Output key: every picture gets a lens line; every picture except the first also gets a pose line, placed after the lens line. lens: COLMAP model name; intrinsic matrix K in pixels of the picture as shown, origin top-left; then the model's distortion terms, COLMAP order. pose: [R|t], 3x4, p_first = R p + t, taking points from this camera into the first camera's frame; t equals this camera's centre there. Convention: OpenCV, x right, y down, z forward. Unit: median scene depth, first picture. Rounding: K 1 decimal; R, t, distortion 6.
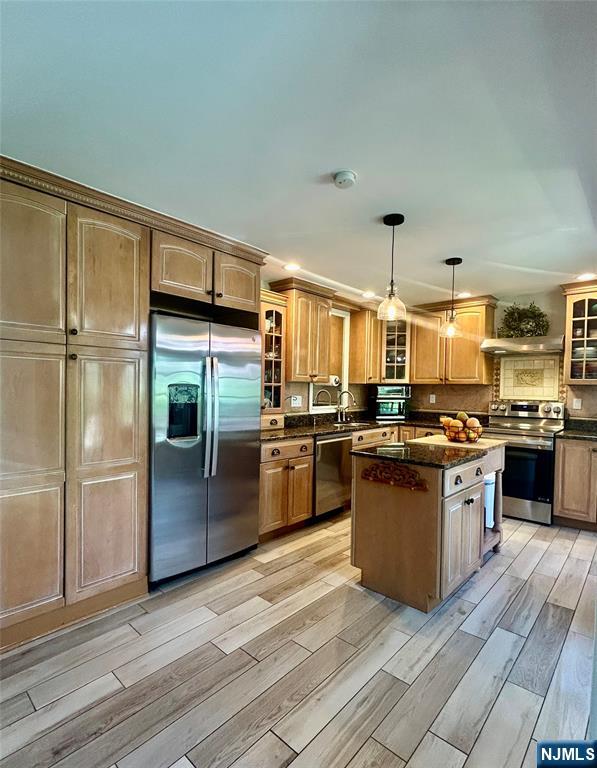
lens RADIAL K [[387.6, 0, 304.1], [0, 387.6, 397.9], [0, 0, 1]] dist [-0.002459, -0.001104]
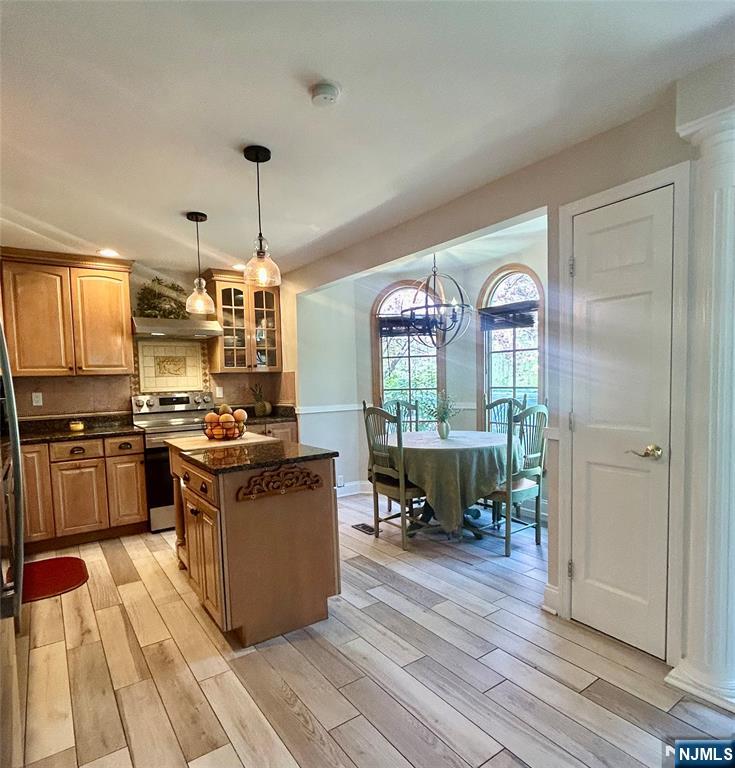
lens RADIAL K [[473.3, 0, 370.9], [0, 473.3, 408.2], [0, 0, 1]] dist [-0.006755, -0.002105]
pose [[0.223397, -0.081546, 0.971310, -0.500854], [0.058392, 0.995824, 0.070174, -0.008208], [-0.972977, 0.041040, 0.227226, 0.443050]]
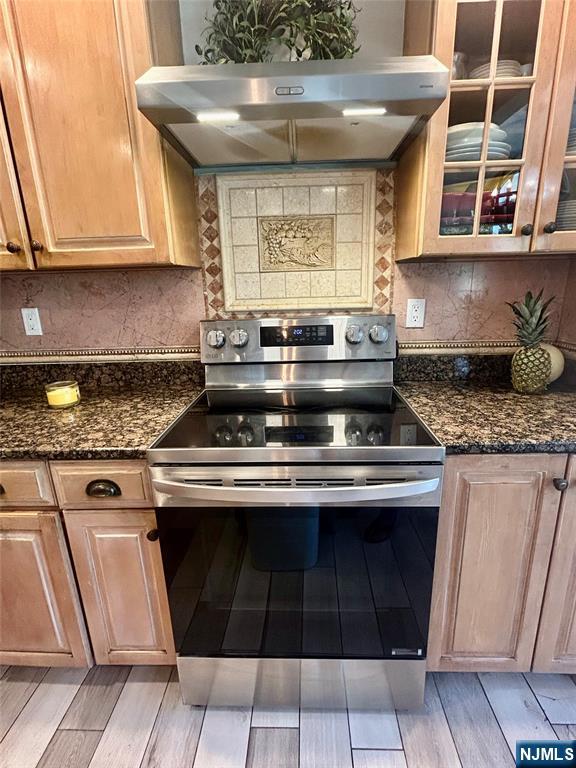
lens RADIAL K [[370.3, 0, 289.0], [0, 370.3, 386.1], [0, 0, 1]] dist [-0.011902, -0.000751]
pose [[0.768765, -0.202707, 0.606556, 0.483012], [0.055496, 0.966005, 0.252496, -0.017938], [-0.637119, -0.160449, 0.753881, 1.016496]]
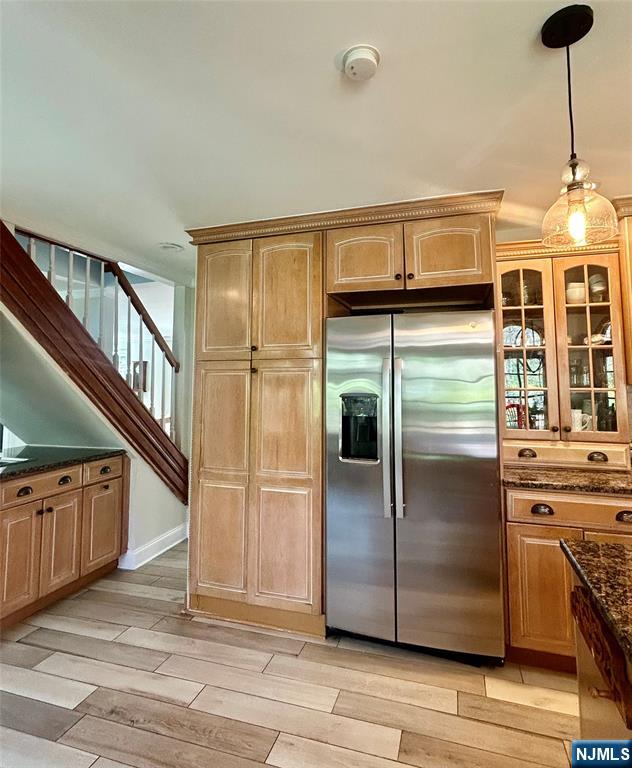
lens RADIAL K [[430.5, 0, 315.7], [0, 430.5, 348.2], [0, 0, 1]] dist [0.001045, -0.002915]
pose [[0.404814, -0.097894, -0.909144, 0.395451], [-0.015787, 0.993356, -0.113991, -0.019773], [0.914263, 0.060498, 0.400579, 0.420326]]
